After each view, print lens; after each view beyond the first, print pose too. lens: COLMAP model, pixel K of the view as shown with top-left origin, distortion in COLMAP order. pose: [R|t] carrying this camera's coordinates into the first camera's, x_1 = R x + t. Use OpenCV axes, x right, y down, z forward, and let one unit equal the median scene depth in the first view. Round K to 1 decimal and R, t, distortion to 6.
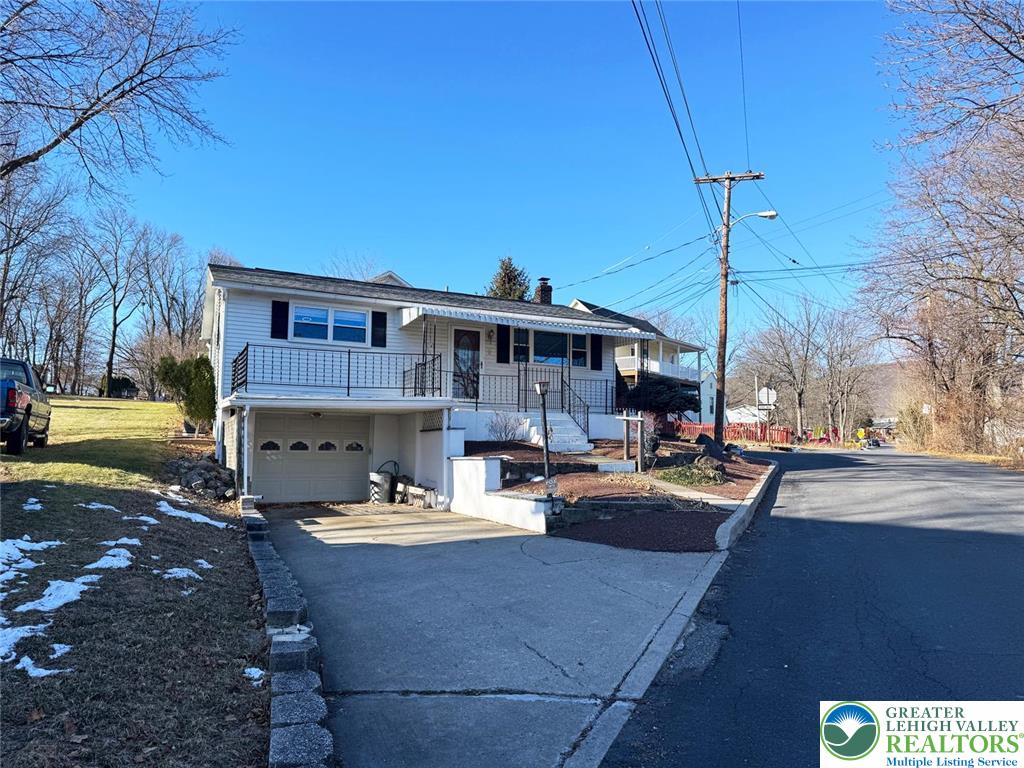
lens RADIAL K [[703.4, 0, 515.9], [0, 703.4, 387.8], [0, 0, 1]] dist [0.217479, -0.331595]
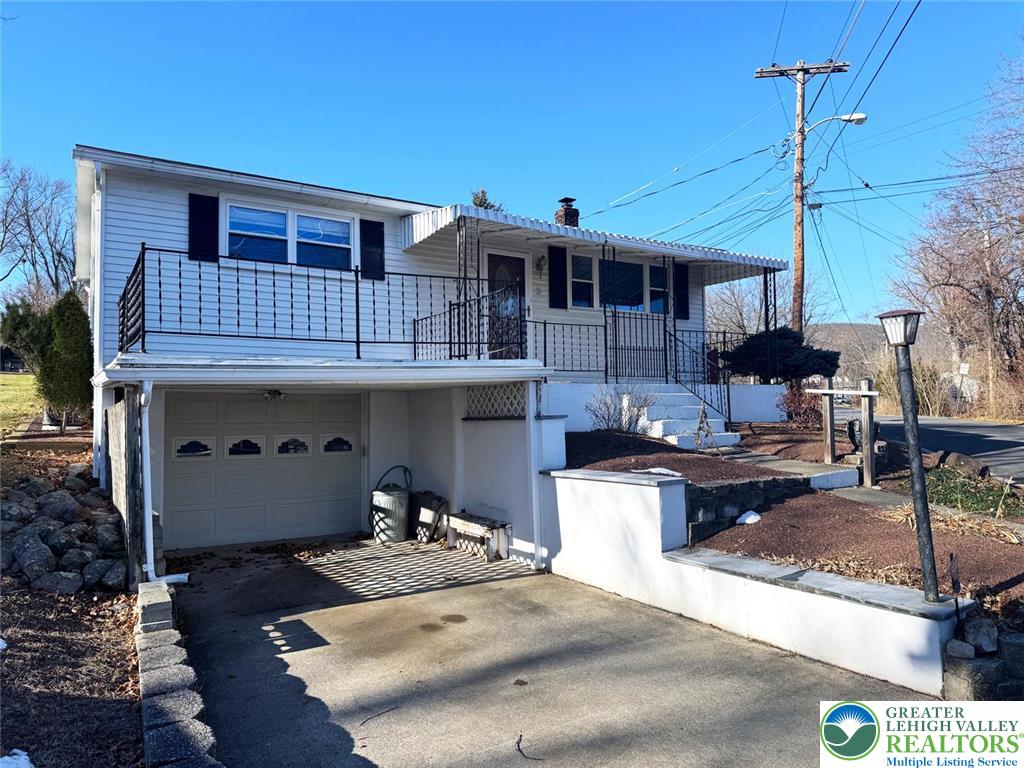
lens RADIAL K [[706.2, 0, 512.0], [0, 706.2, 384.0], [0, 0, 1]] dist [0.151371, -0.202621]
pose [[0.994514, -0.017762, 0.103081, -0.142267], [0.013601, 0.999069, 0.040933, 0.008135], [-0.103712, -0.039306, 0.993830, 0.387908]]
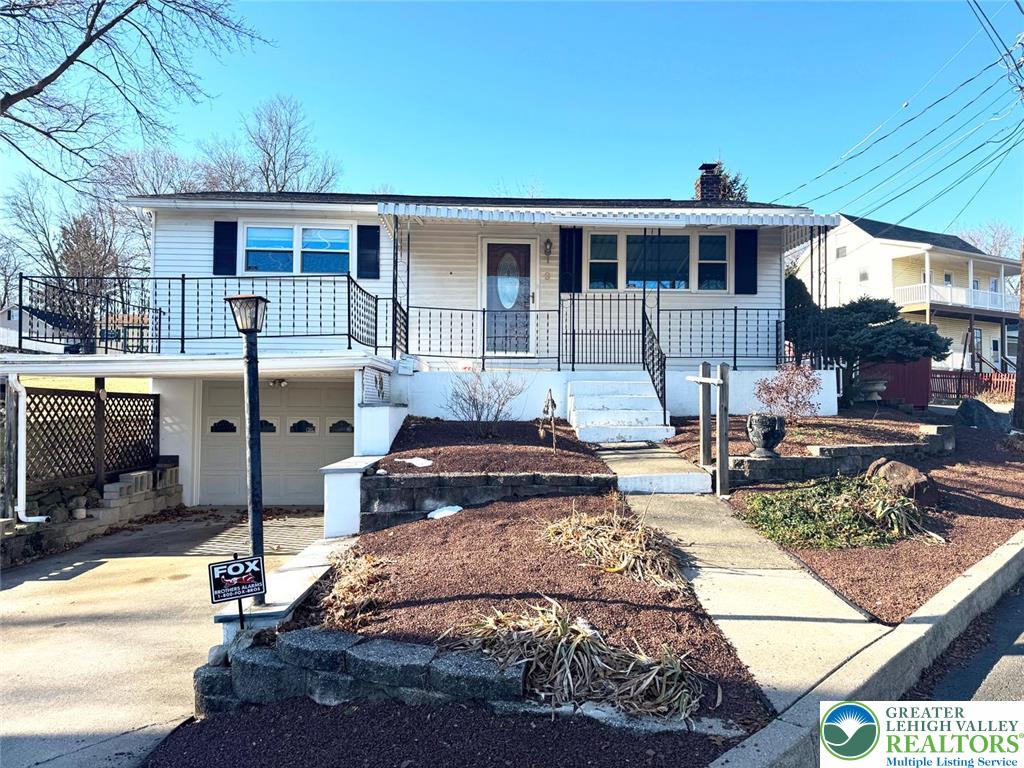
lens RADIAL K [[706.2, 0, 512.0], [0, 706.2, 384.0], [0, 0, 1]] dist [0.151371, -0.202621]
pose [[0.917032, -0.019356, -0.398344, 0.200775], [0.040705, 0.998148, 0.045207, 0.016869], [0.396731, -0.057671, 0.916121, 0.440820]]
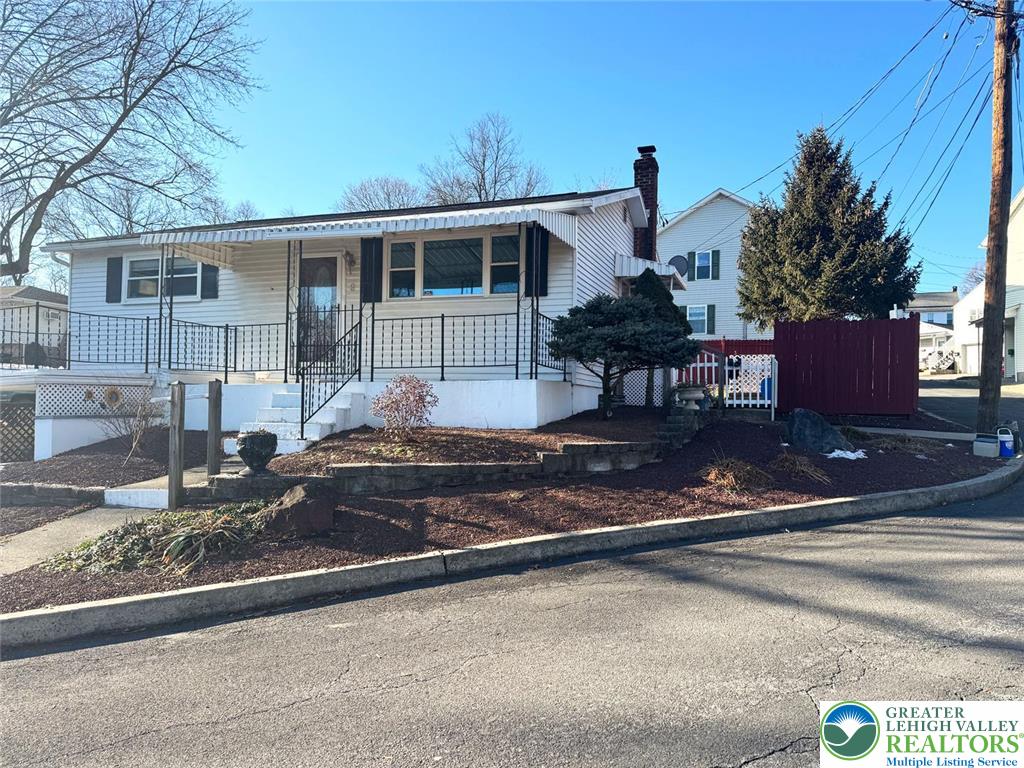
lens RADIAL K [[706.2, 0, 512.0], [0, 706.2, 384.0], [0, 0, 1]] dist [0.151371, -0.202621]
pose [[0.705504, -0.023644, -0.708311, 0.571717], [0.065046, 0.997385, 0.031494, 0.028664], [0.705715, -0.068292, 0.705197, 0.698976]]
